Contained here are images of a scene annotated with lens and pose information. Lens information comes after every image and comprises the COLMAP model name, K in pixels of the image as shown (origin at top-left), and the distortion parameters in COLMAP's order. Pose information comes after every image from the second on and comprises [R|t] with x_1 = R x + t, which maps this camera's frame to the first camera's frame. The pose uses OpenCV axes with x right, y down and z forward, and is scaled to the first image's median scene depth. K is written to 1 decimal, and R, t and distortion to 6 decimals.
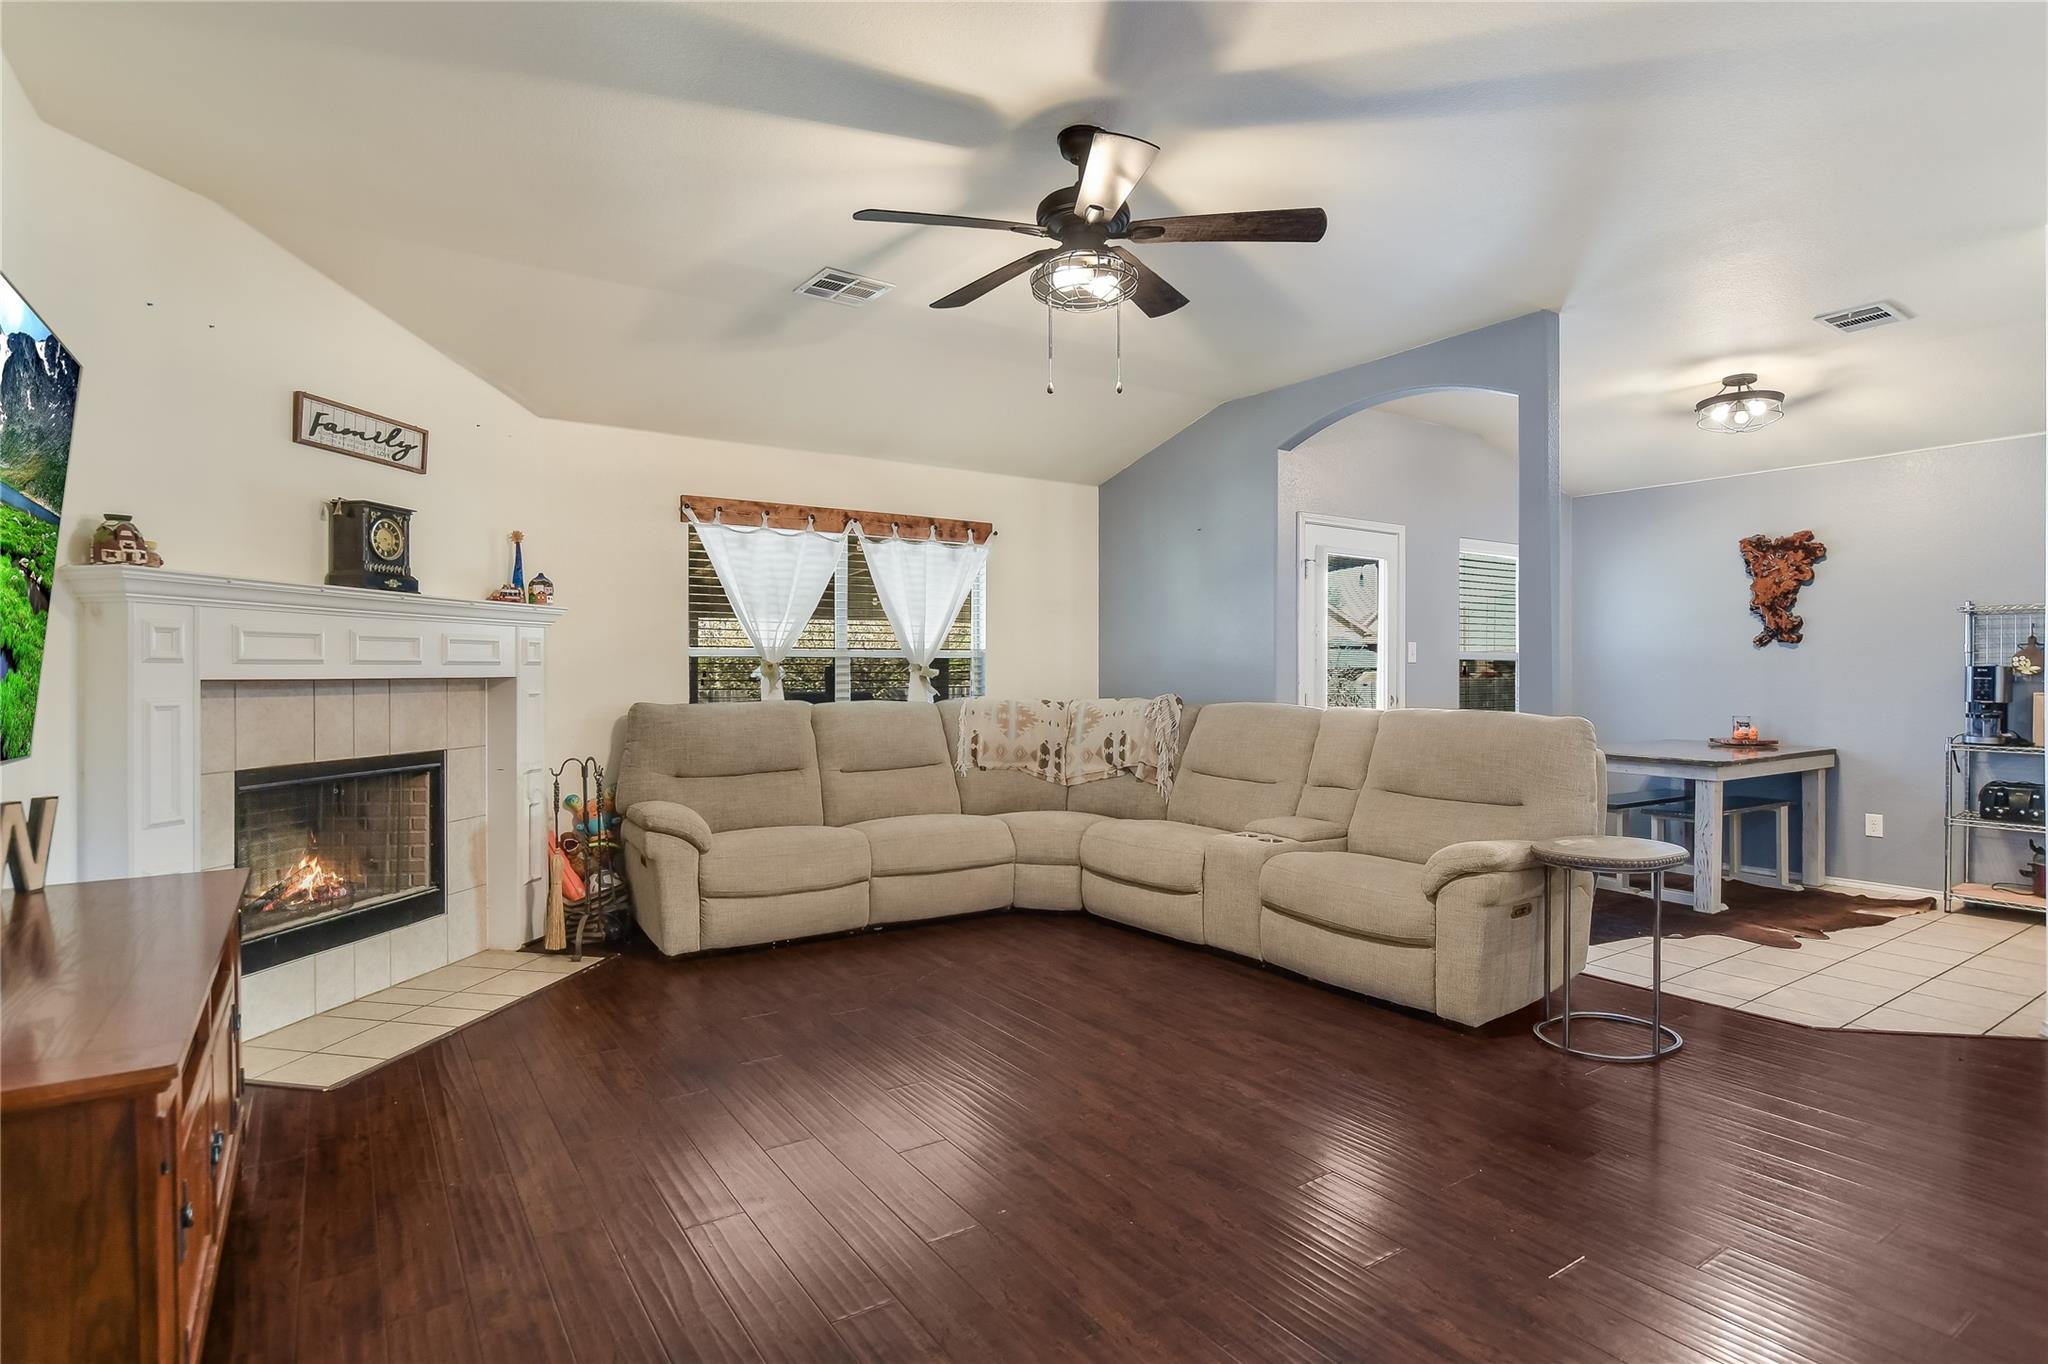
lens RADIAL K [[1036.5, 0, 1013.4], [0, 1036.5, 668.9], [0, 0, 1]] dist [-0.011754, 0.001695]
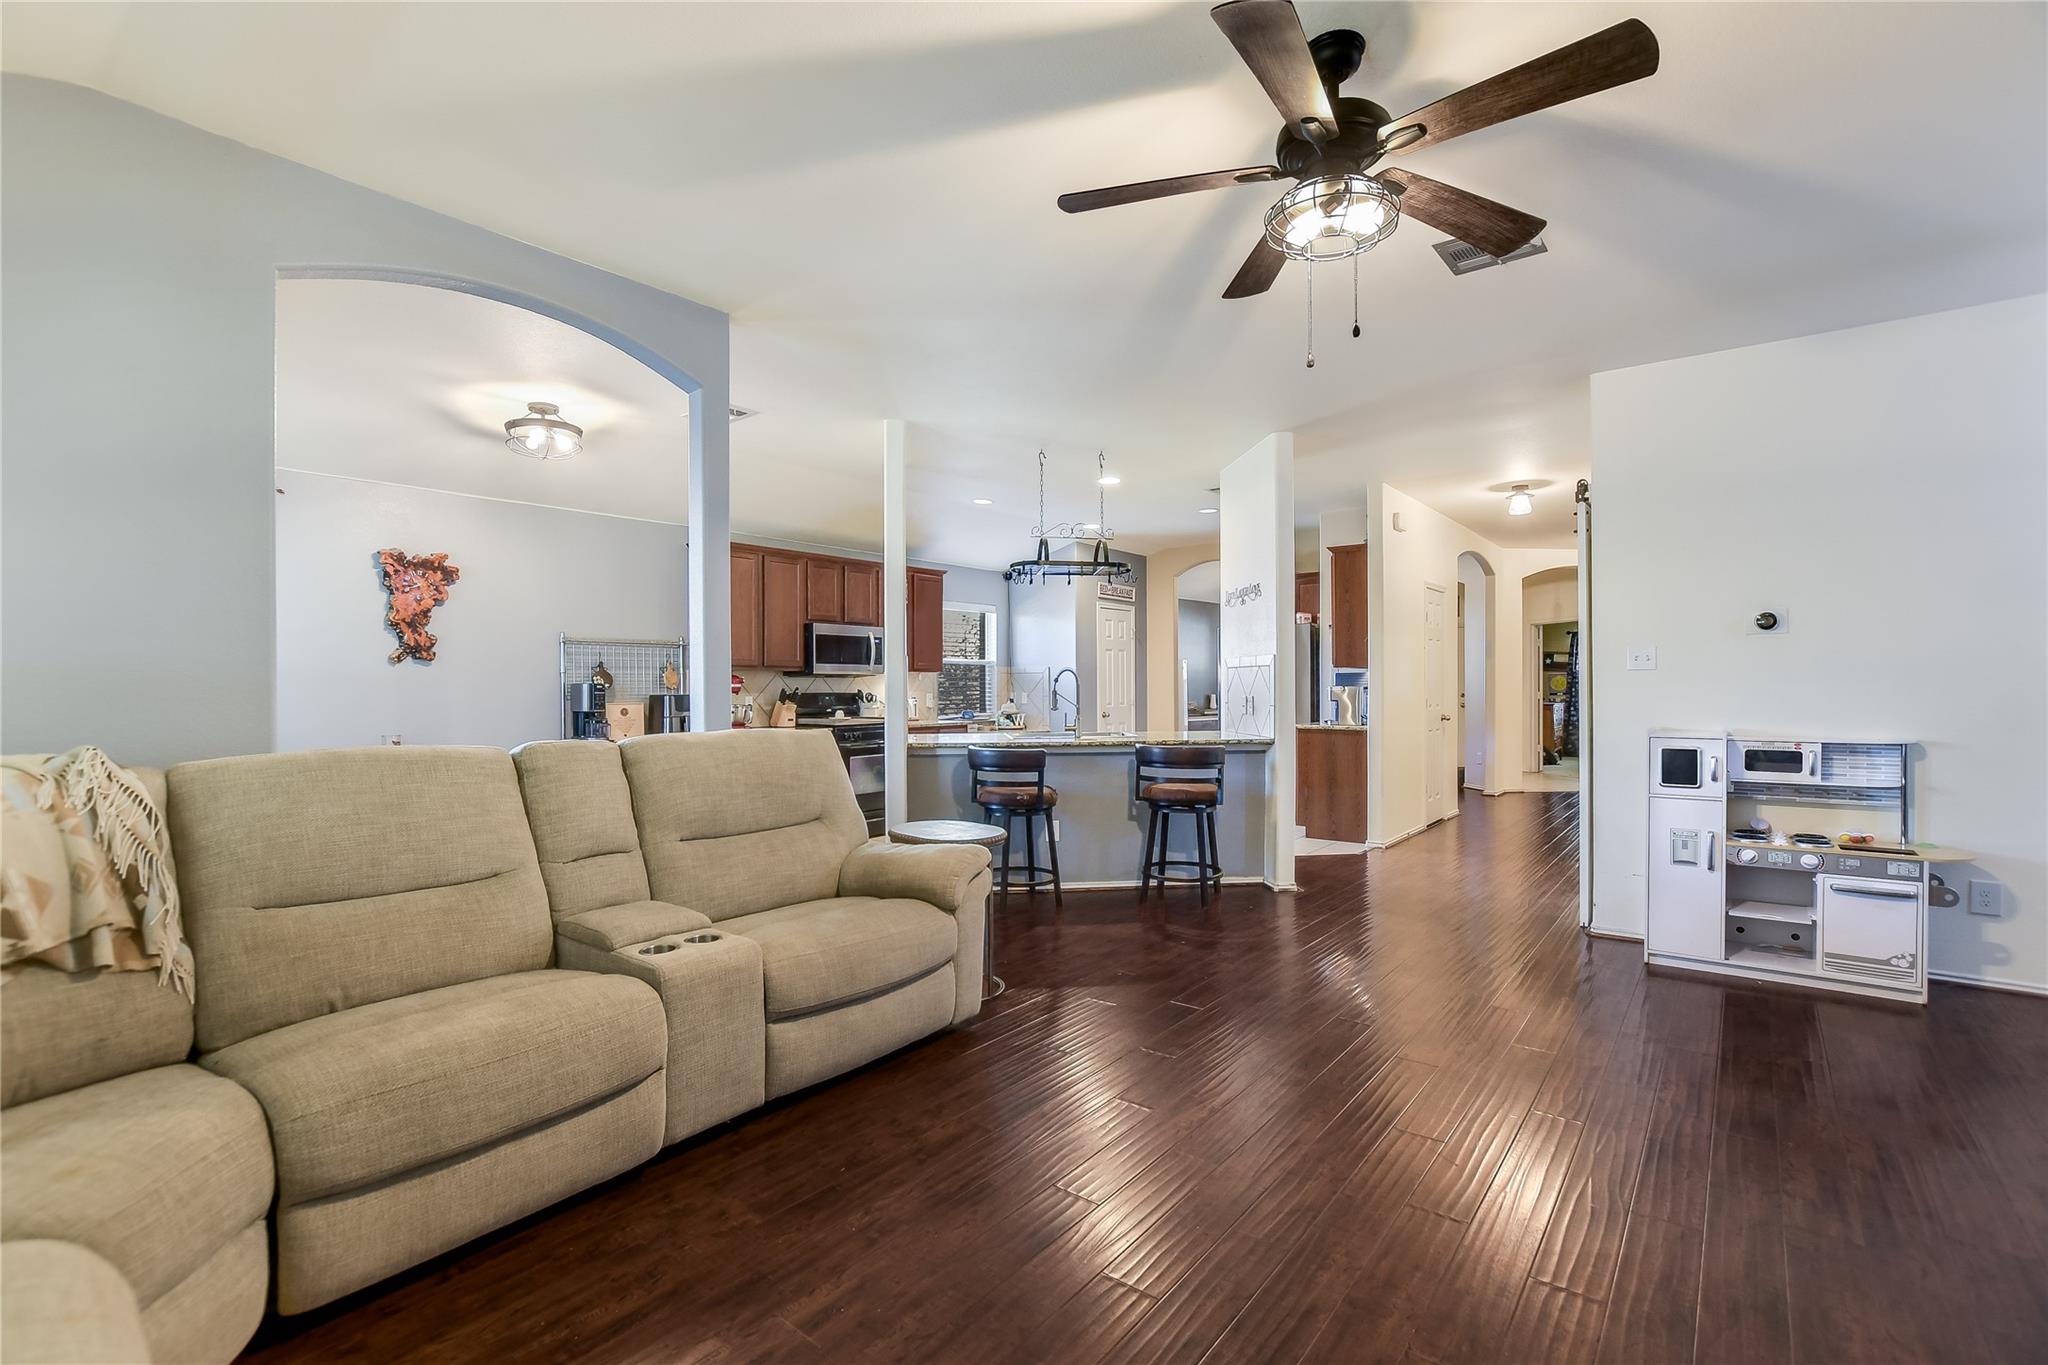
lens RADIAL K [[896.3, 0, 1014.9], [0, 896.3, 698.6], [0, 0, 1]] dist [-0.023594, 0.004425]
pose [[-0.298292, -0.011681, 0.954403, -0.303392], [0.002079, 0.999915, 0.012888, 0.002943], [-0.954472, 0.005828, -0.298243, 0.821241]]
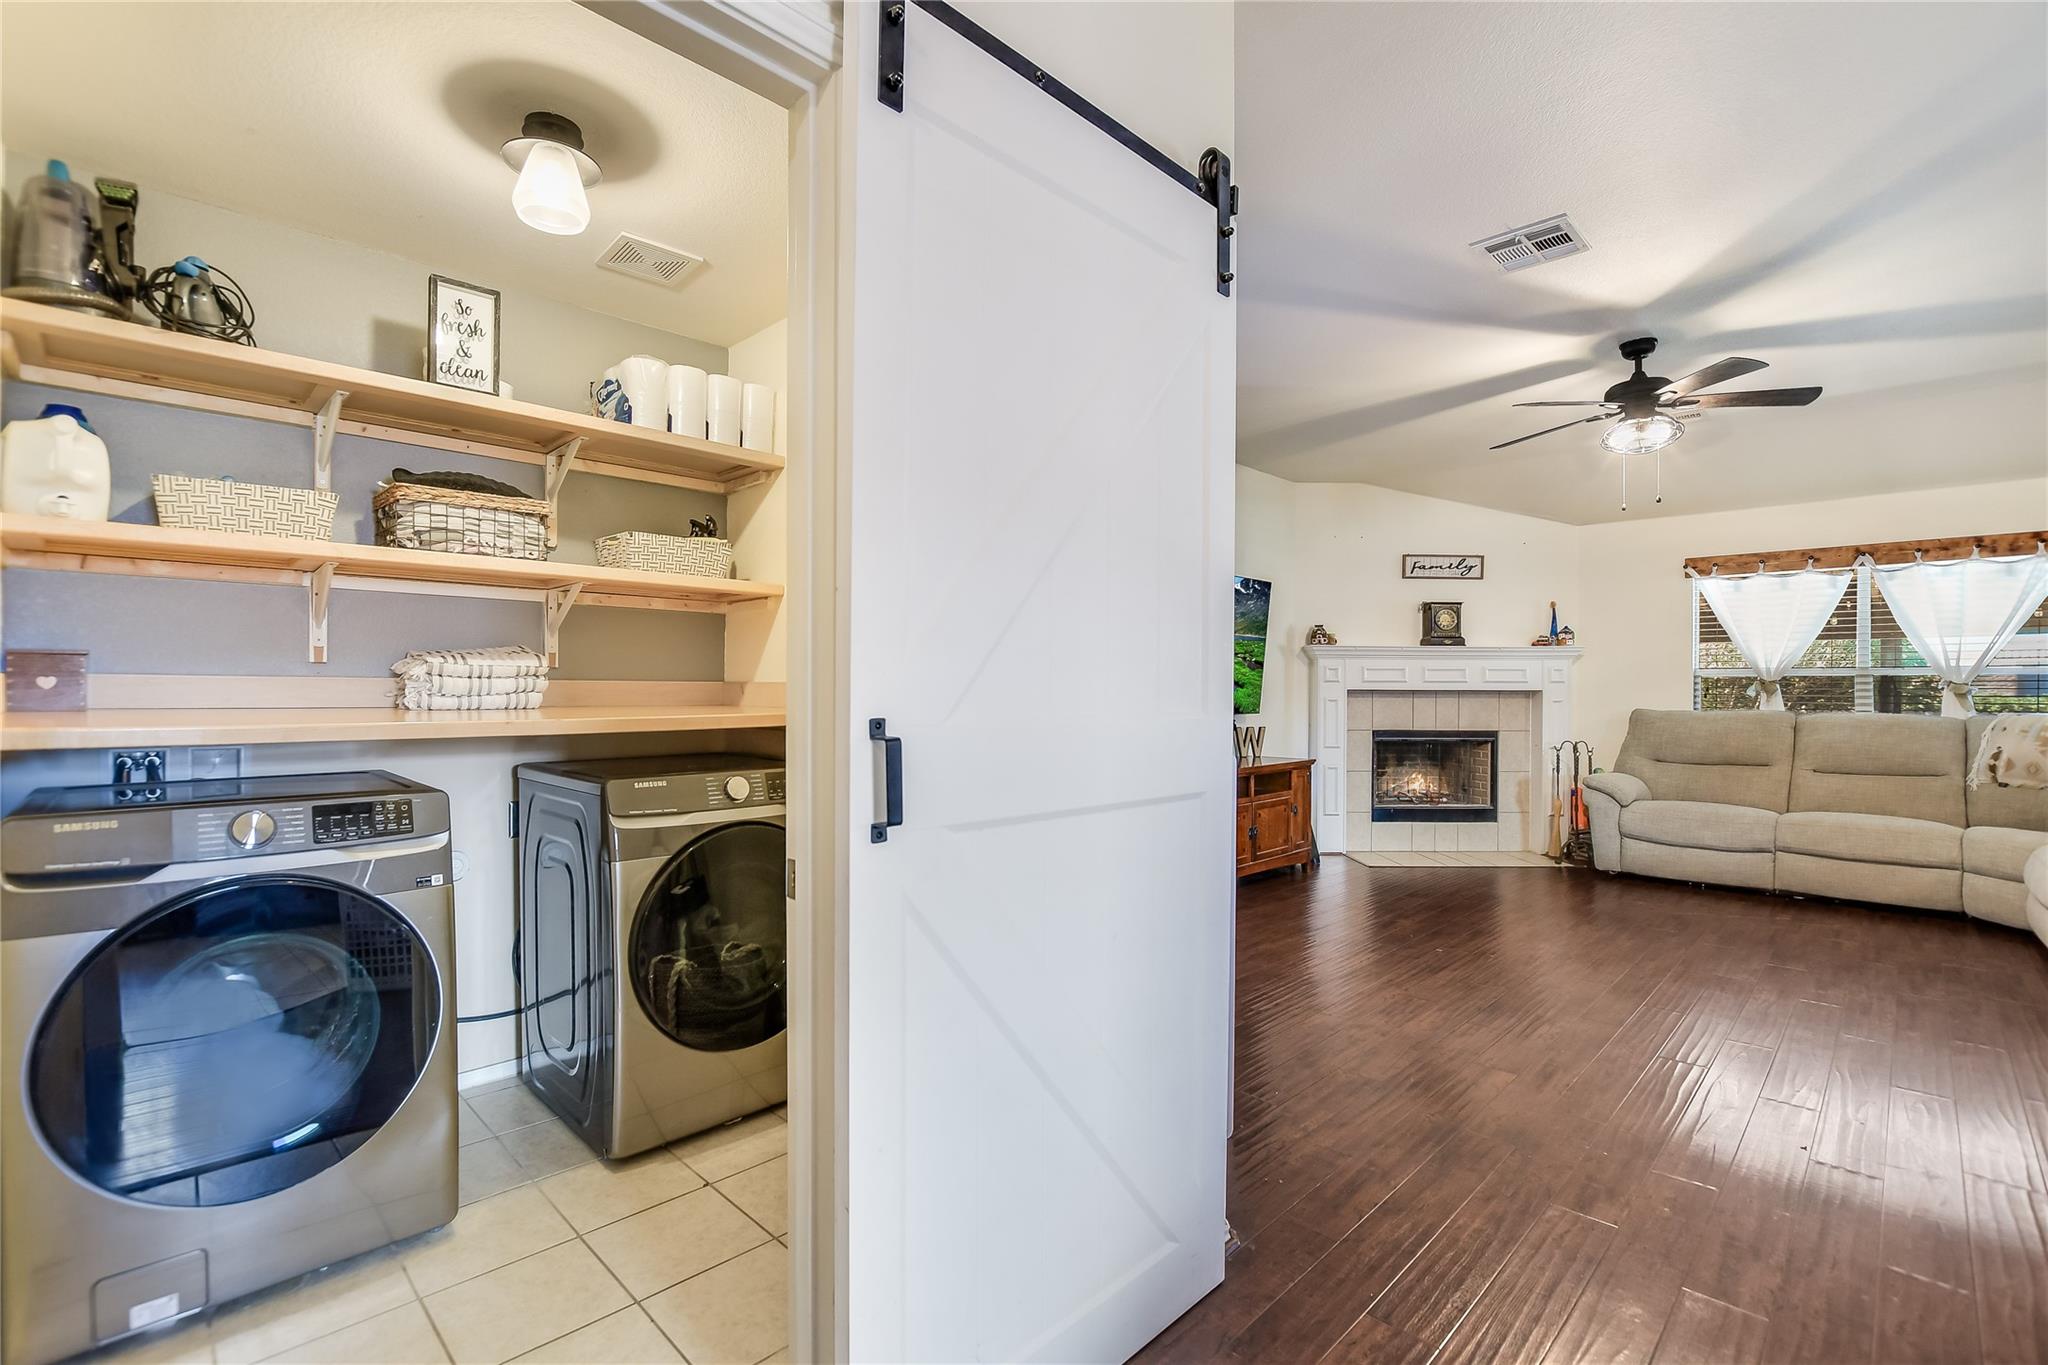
lens RADIAL K [[907.5, 0, 1014.0], [0, 907.5, 695.4], [0, 0, 1]] dist [-0.027580, 0.004082]
pose [[0.198141, 0.007522, -0.980145, 0.669538], [-0.001664, 0.999972, 0.007338, 0.005967], [0.980172, 0.000177, 0.198148, -0.107831]]
